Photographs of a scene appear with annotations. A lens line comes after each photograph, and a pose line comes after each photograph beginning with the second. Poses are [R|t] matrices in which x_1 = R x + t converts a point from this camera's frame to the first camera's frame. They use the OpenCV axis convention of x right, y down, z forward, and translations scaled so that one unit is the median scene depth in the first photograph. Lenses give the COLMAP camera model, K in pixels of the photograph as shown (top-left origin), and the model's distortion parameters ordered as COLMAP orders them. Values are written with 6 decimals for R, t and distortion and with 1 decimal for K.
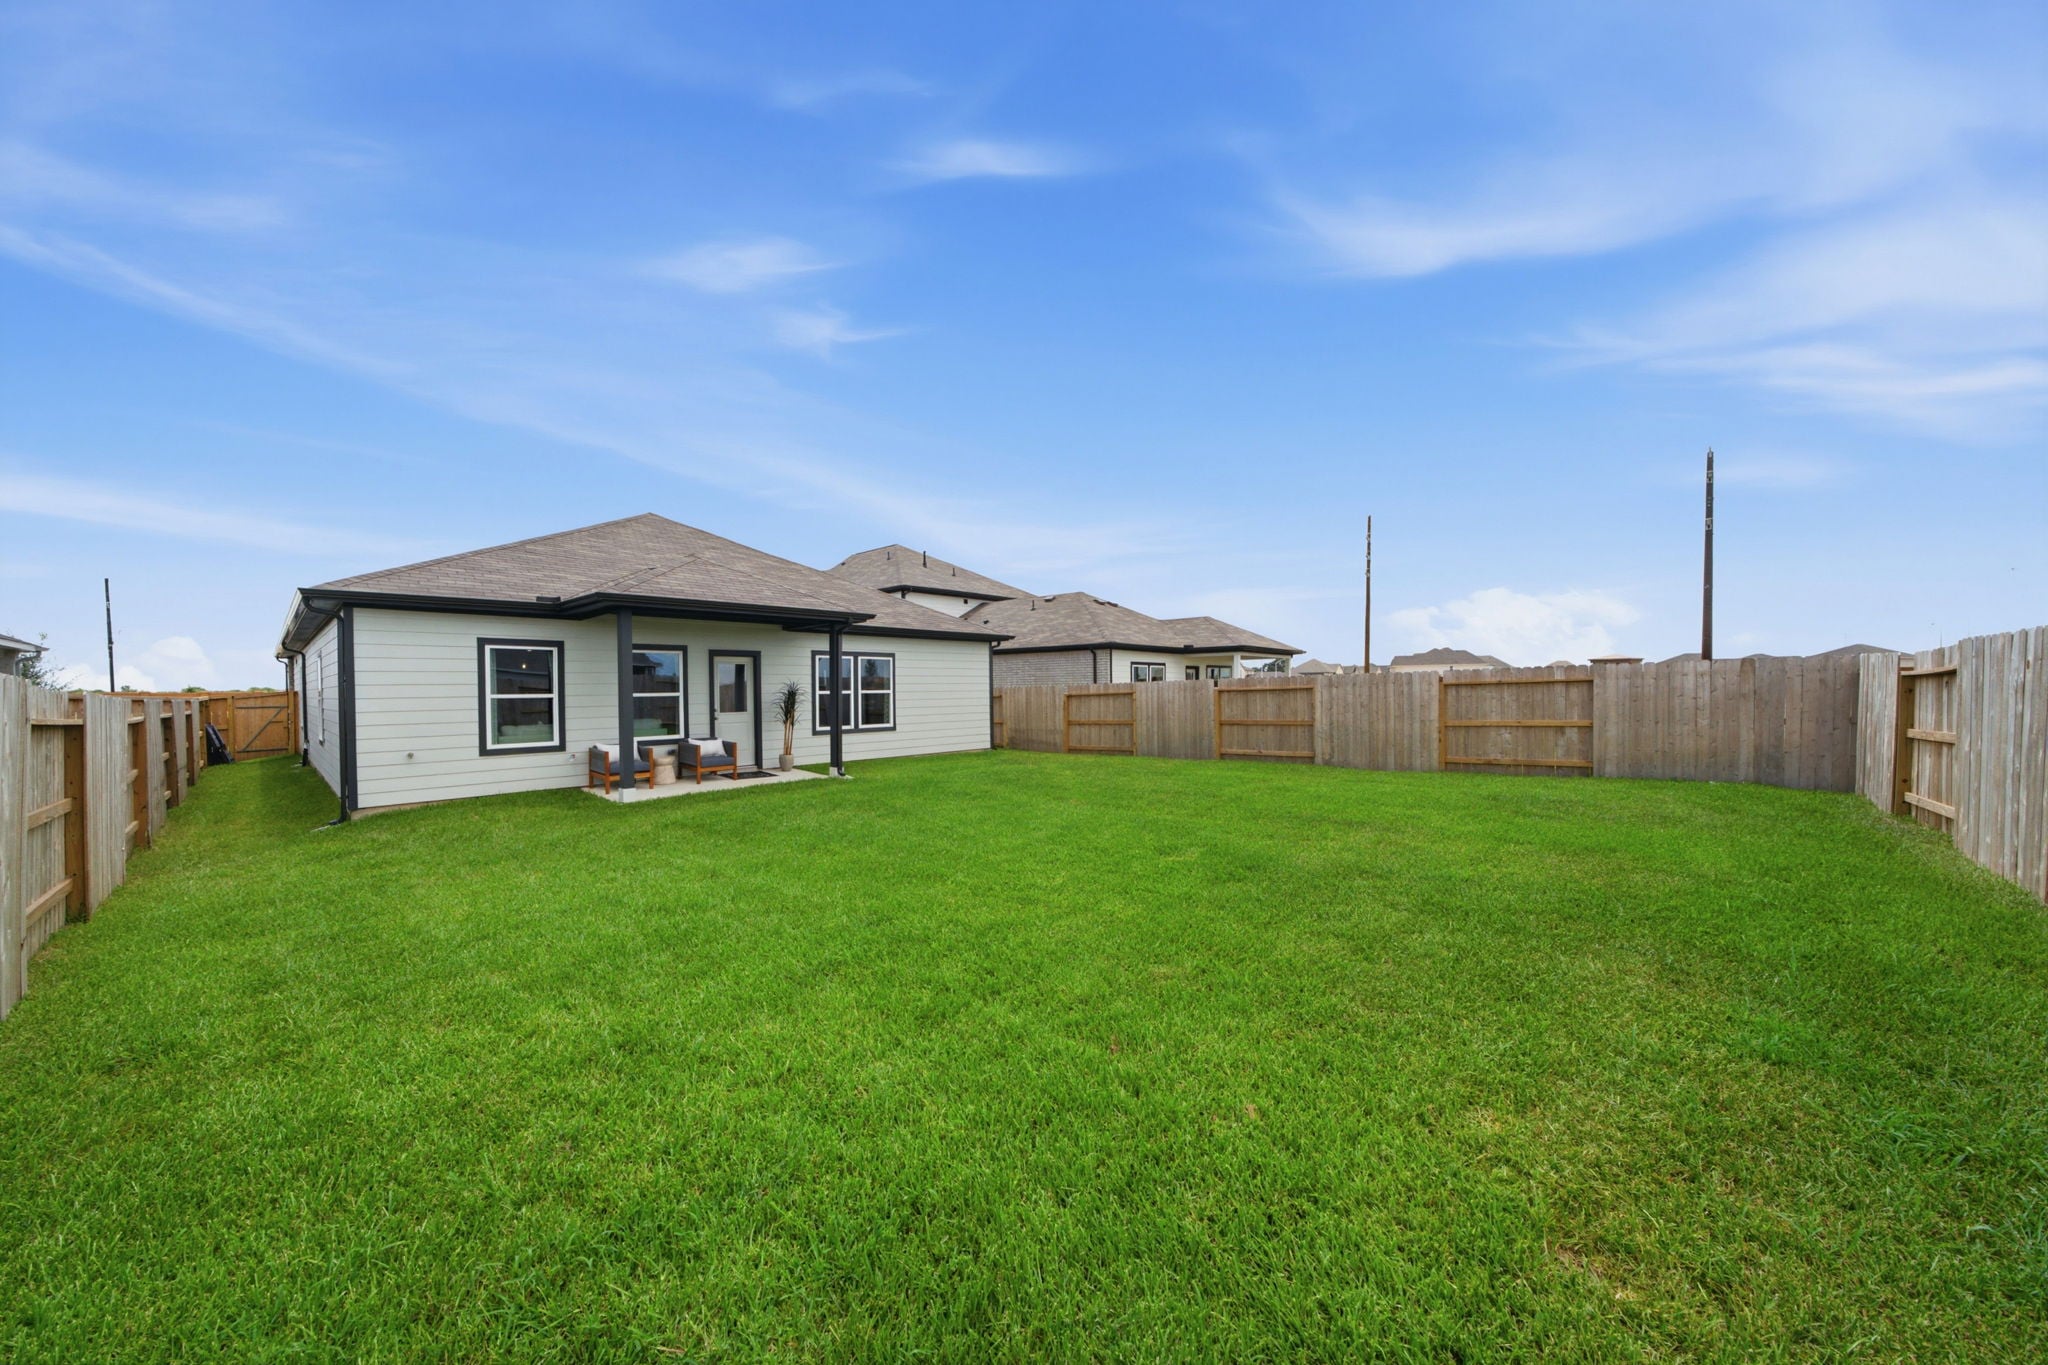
lens RADIAL K [[717.9, 0, 1029.8], [0, 717.9, 698.7], [0, 0, 1]] dist [-0.012015, 0.000061]
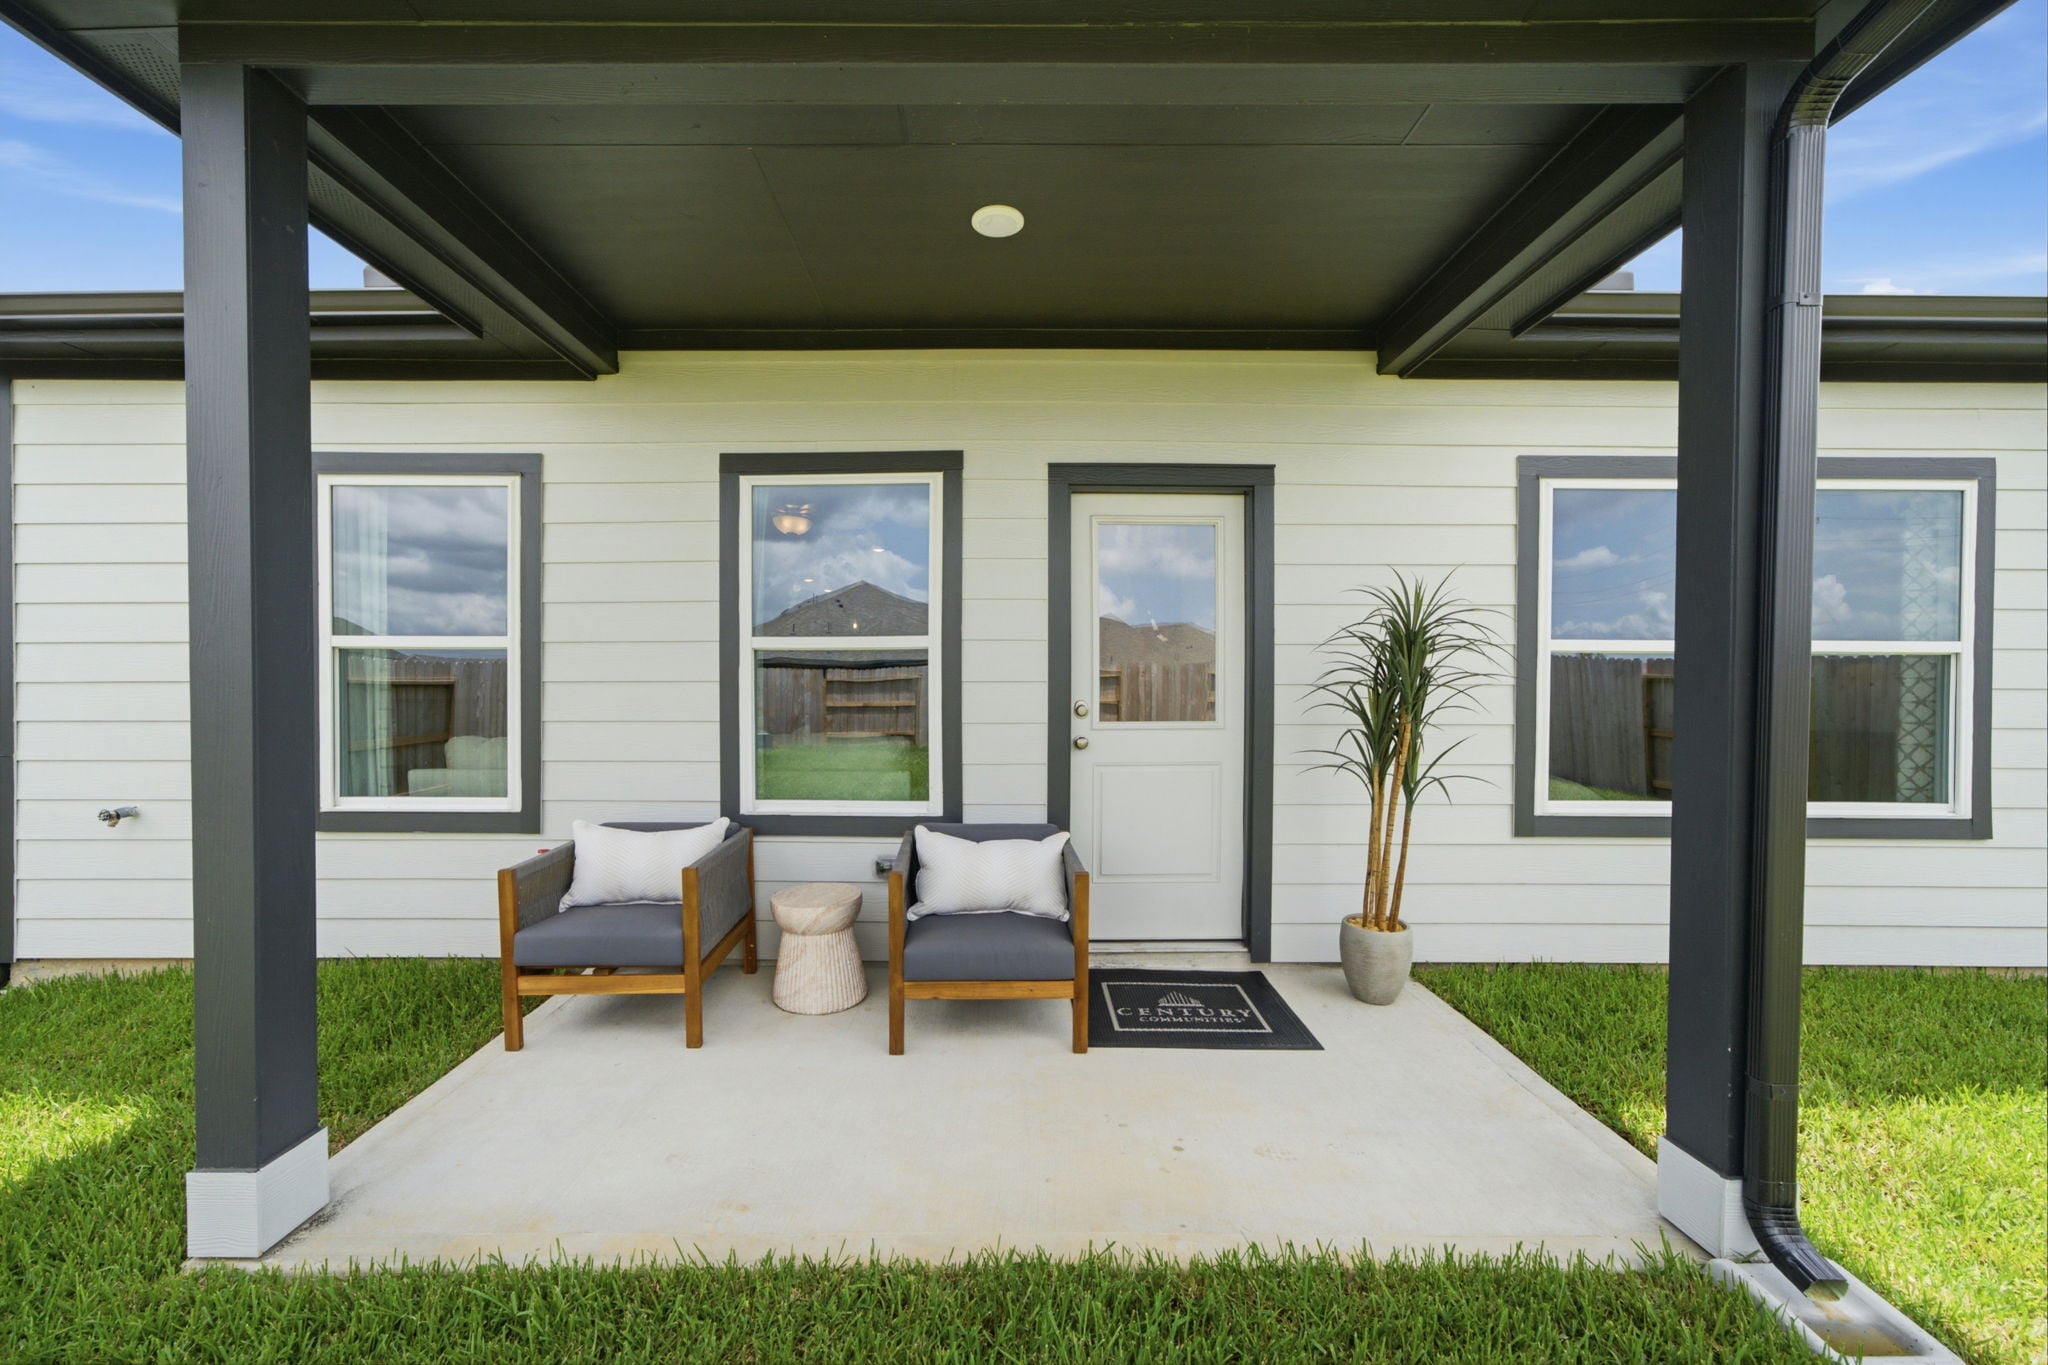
lens RADIAL K [[846.7, 0, 975.3], [0, 846.7, 710.1], [0, 0, 1]] dist [0.000515, 0.000616]
pose [[0.647014, 0.024269, -0.762092, -0.221053], [-0.020225, 0.999688, 0.014665, 0.011708], [0.762210, 0.005925, 0.647302, 0.731599]]
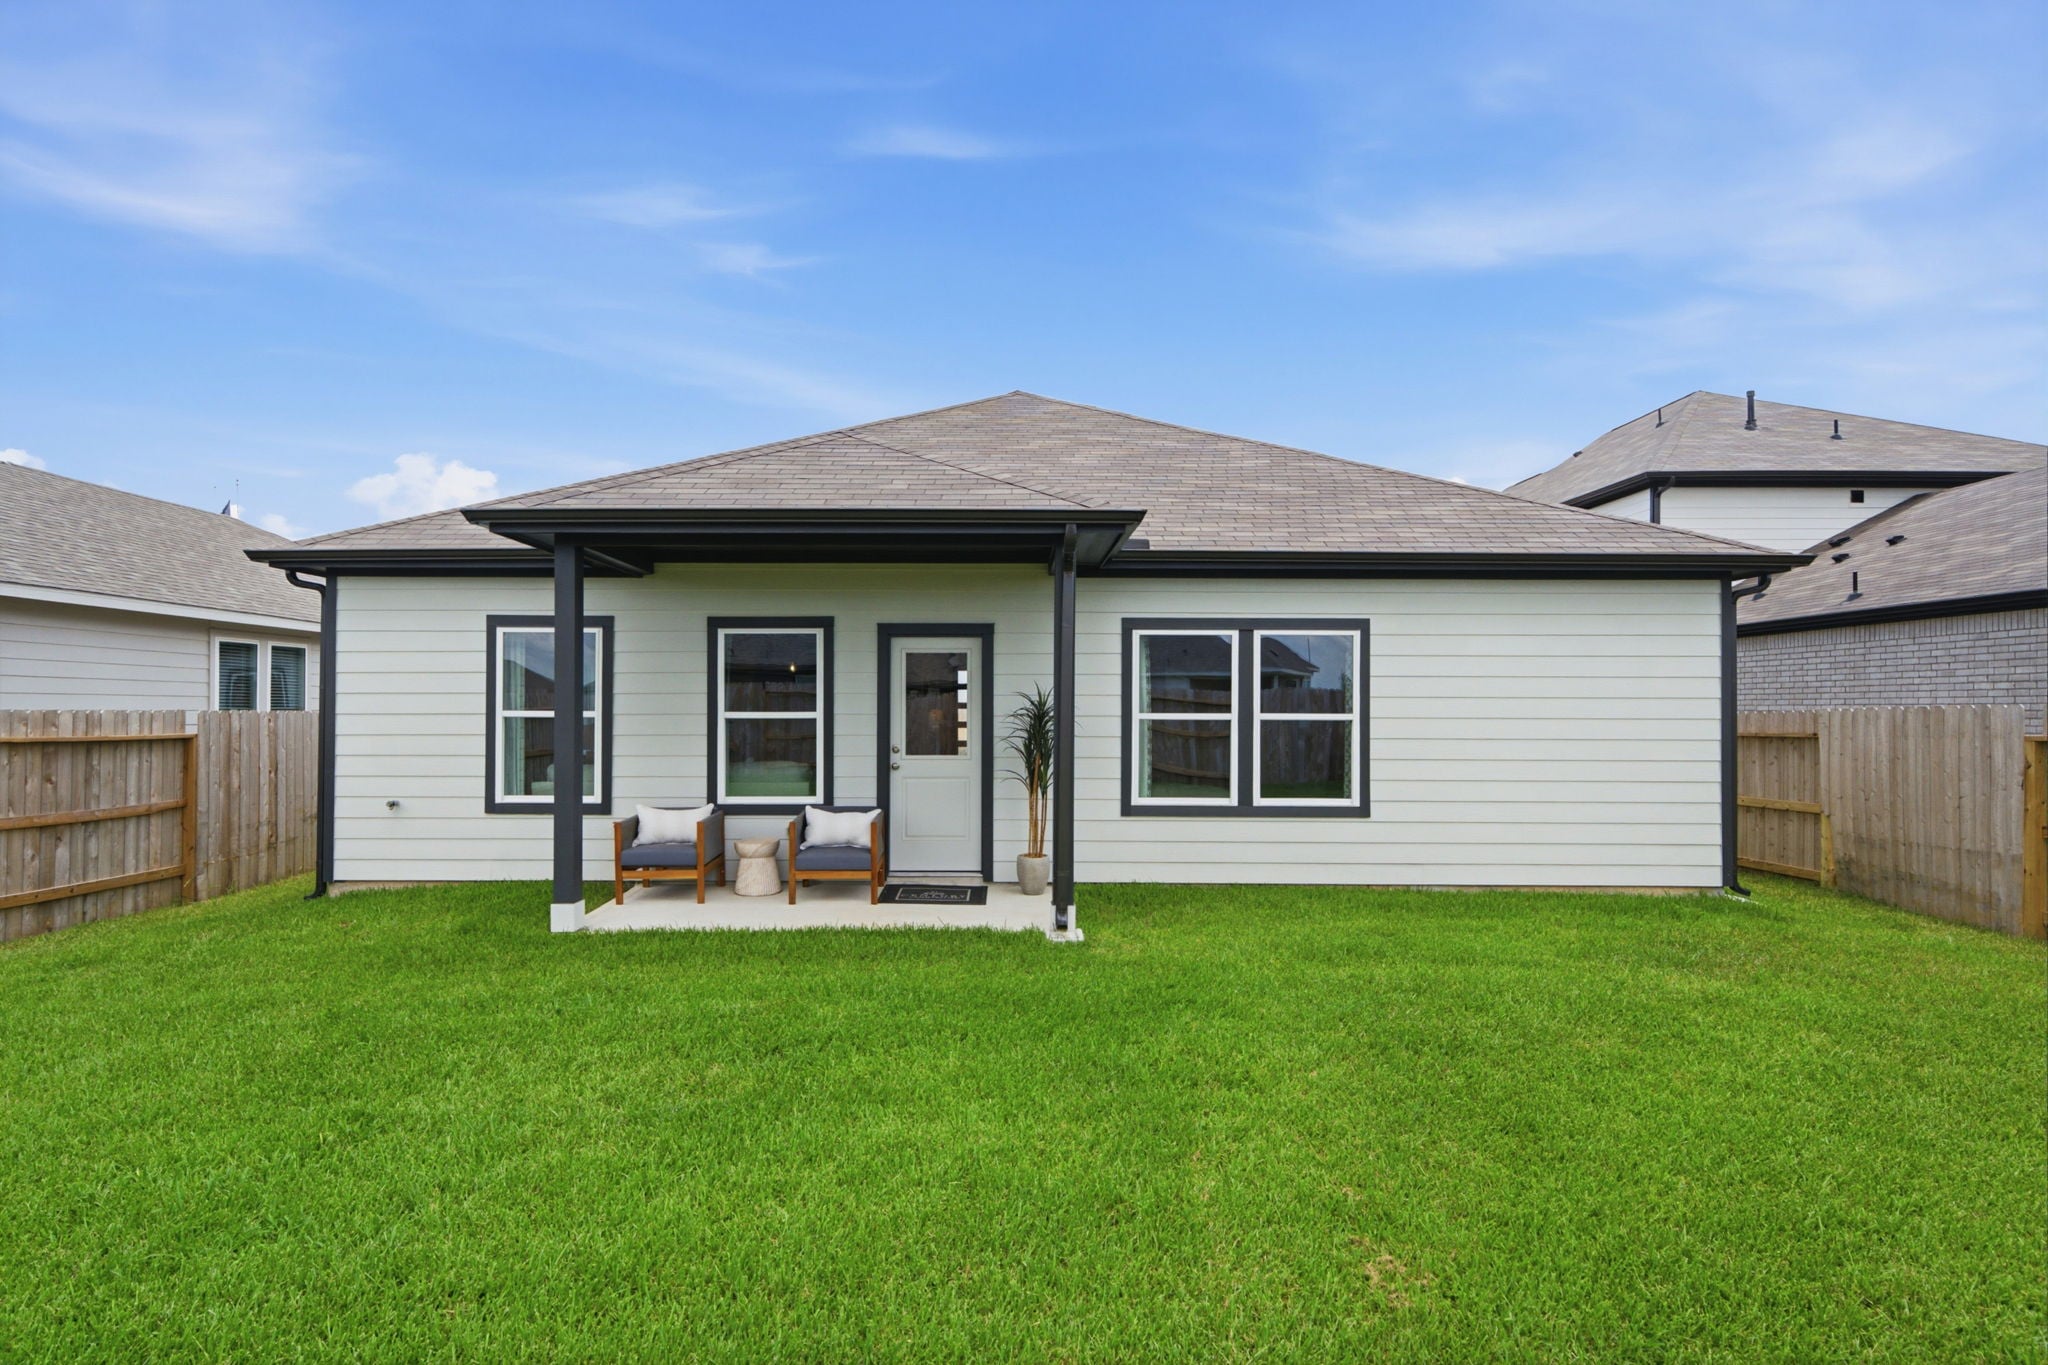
lens RADIAL K [[1466.7, 0, 1025.2], [0, 1466.7, 685.6], [0, 0, 1]] dist [0.011498, 0.000386]
pose [[0.650084, -0.001517, -0.759861, 0.342442], [-0.020436, 0.999601, -0.019480, -0.008829], [0.759587, 0.028192, 0.649794, 0.400106]]
